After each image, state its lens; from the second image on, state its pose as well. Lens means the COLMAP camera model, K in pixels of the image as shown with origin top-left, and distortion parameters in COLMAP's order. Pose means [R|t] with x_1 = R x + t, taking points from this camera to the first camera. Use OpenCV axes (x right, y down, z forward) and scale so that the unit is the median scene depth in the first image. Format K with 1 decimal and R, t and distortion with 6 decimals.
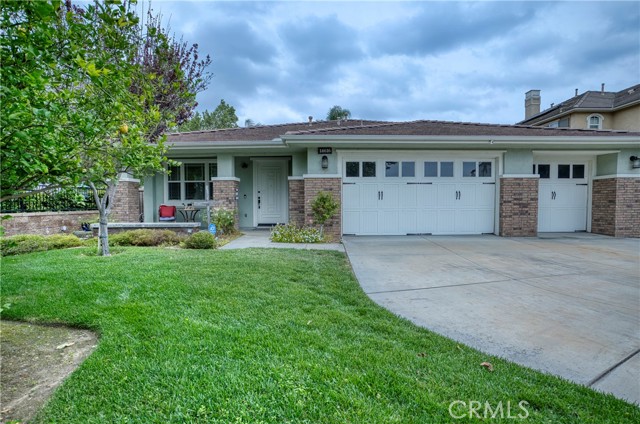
lens RADIAL K [[298.9, 0, 317.9], [0, 298.9, 213.6], [0, 0, 1]] dist [-0.045944, 0.010913]
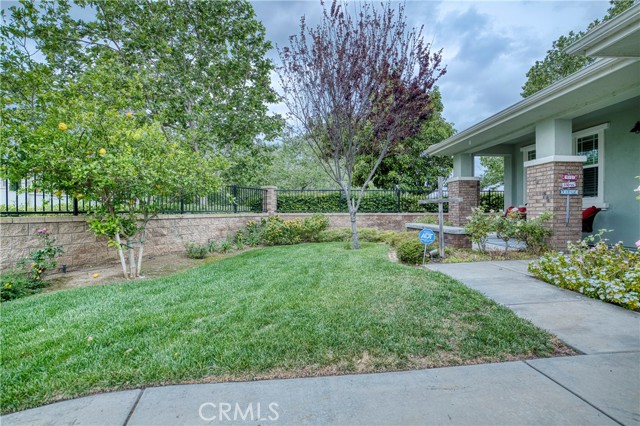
lens RADIAL K [[298.9, 0, 320.2], [0, 298.9, 214.8], [0, 0, 1]] dist [-0.045944, 0.010913]
pose [[0.055643, 0.016167, -0.998320, 0.265786], [-0.034660, 0.999298, 0.014251, -0.000492], [0.997849, 0.033809, 0.056164, 0.545353]]
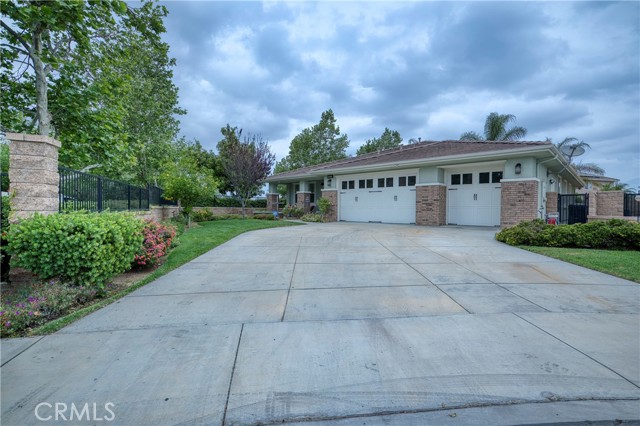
lens RADIAL K [[298.9, 0, 319.9], [0, 298.9, 210.1], [0, 0, 1]] dist [-0.045944, 0.010913]
pose [[0.722569, 0.011694, -0.691200, 1.288077], [-0.037473, 0.999049, -0.022270, 0.053116], [0.690282, 0.041993, 0.722320, -0.437118]]
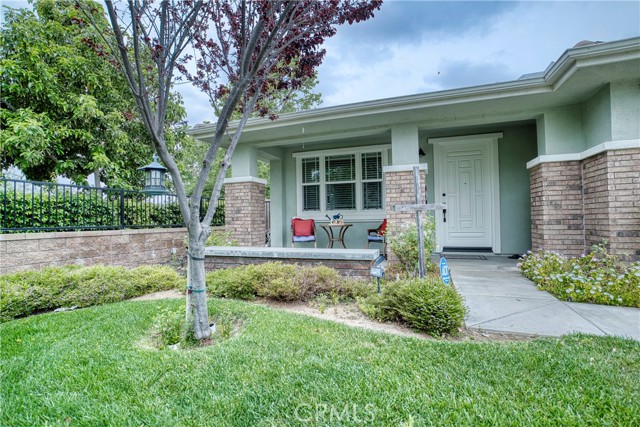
lens RADIAL K [[298.9, 0, 318.2], [0, 298.9, 213.8], [0, 0, 1]] dist [-0.045944, 0.010913]
pose [[0.939269, -0.019460, -0.342631, -0.292988], [0.001367, 0.998595, -0.052970, -0.002943], [0.343180, 0.049285, 0.937976, 0.452035]]
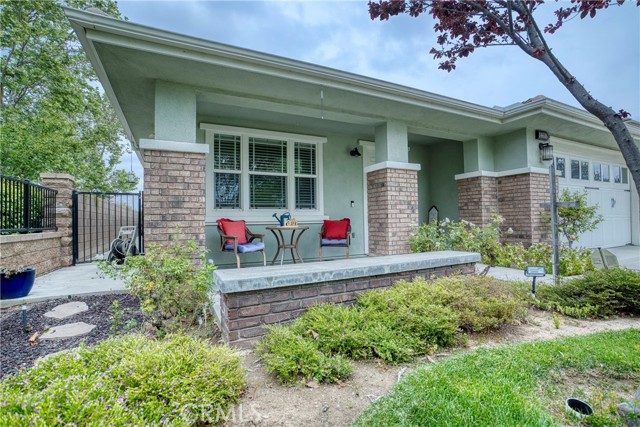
lens RADIAL K [[298.9, 0, 320.6], [0, 298.9, 214.9], [0, 0, 1]] dist [-0.045944, 0.010913]
pose [[0.895754, -0.003666, 0.444536, -0.712612], [0.030773, 0.998079, -0.053777, -0.005511], [-0.443484, 0.061851, 0.894145, 0.621992]]
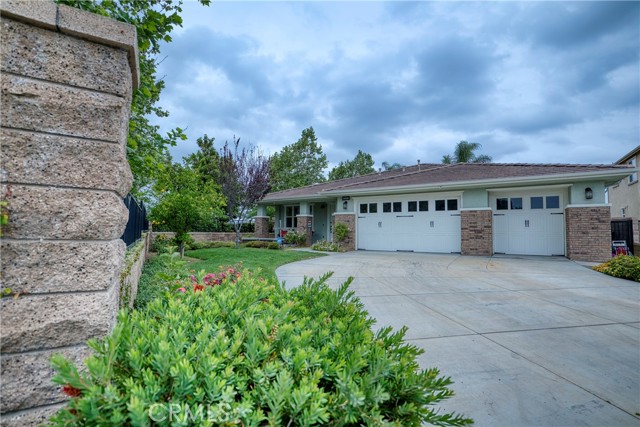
lens RADIAL K [[298.9, 0, 321.3], [0, 298.9, 212.8], [0, 0, 1]] dist [-0.045944, 0.010913]
pose [[0.838554, -0.023677, -0.544304, 0.802241], [-0.033463, 0.994931, -0.094832, 0.035934], [0.543790, 0.097736, 0.833511, -0.467556]]
